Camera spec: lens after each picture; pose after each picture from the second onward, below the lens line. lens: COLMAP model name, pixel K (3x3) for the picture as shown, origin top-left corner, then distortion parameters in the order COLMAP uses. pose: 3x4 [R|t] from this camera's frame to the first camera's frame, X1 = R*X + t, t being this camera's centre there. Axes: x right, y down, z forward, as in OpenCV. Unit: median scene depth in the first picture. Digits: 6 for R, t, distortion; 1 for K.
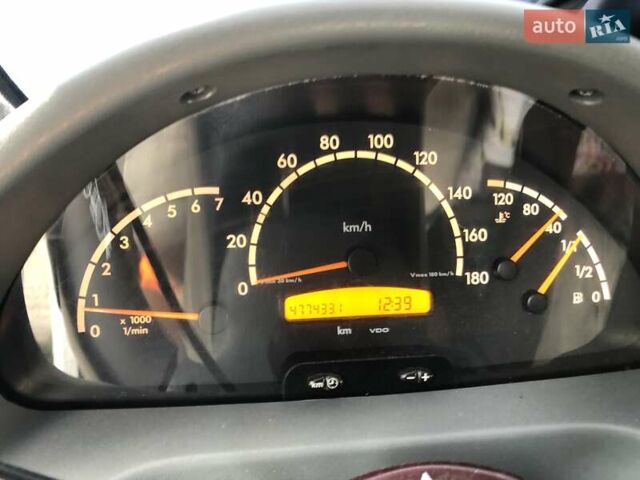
lens RADIAL K [[532.7, 0, 315.8], [0, 532.7, 241.8], [0, 0, 1]] dist [0.025027, -0.053627]
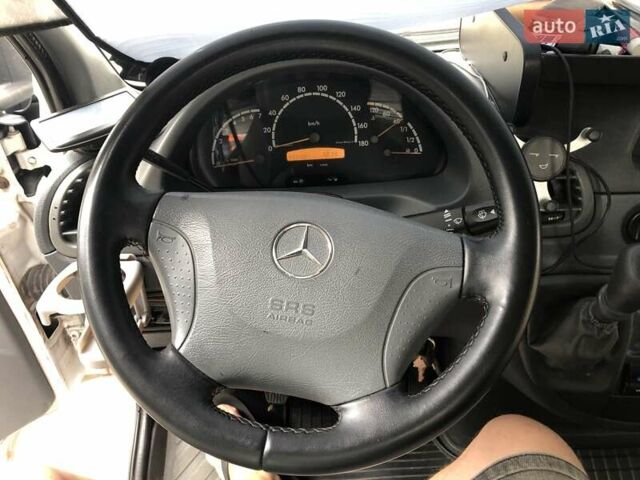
lens RADIAL K [[532.7, 0, 312.8], [0, 532.7, 251.2], [0, 0, 1]] dist [0.025027, -0.053627]
pose [[0.987743, 0.012643, -0.155579, 0.484746], [0.019515, 0.978892, 0.203445, 0.051968], [0.154867, -0.203987, 0.966646, -1.610880]]
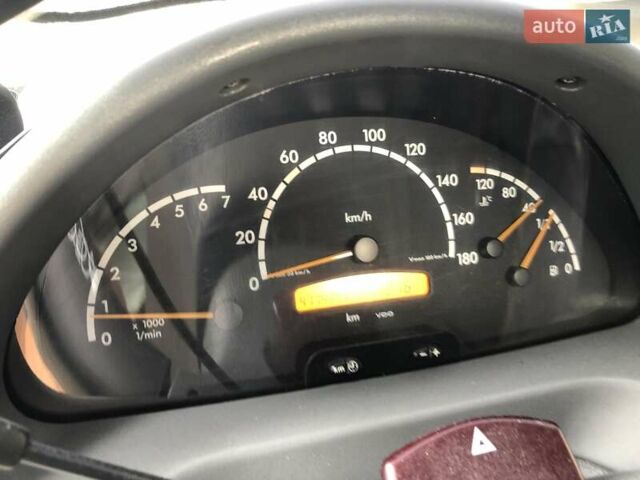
lens RADIAL K [[532.7, 0, 324.9], [0, 532.7, 234.7], [0, 0, 1]] dist [0.025027, -0.053627]
pose [[0.985876, -0.064257, 0.154659, -0.152996], [0.069951, 0.997048, -0.031657, 0.035805], [-0.152168, 0.042028, 0.987461, -0.022199]]
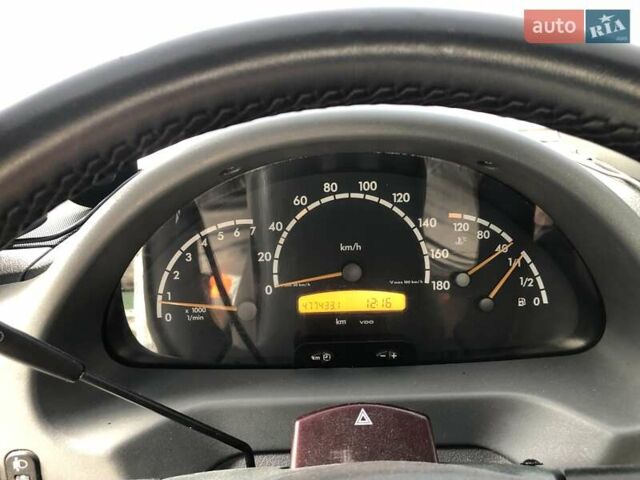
lens RADIAL K [[532.7, 0, 328.4], [0, 532.7, 229.8], [0, 0, 1]] dist [0.025027, -0.053627]
pose [[0.993320, 0.006688, -0.115196, 0.182498], [-0.009076, 0.999754, -0.020215, -0.045345], [0.115033, 0.021125, 0.993137, -0.394700]]
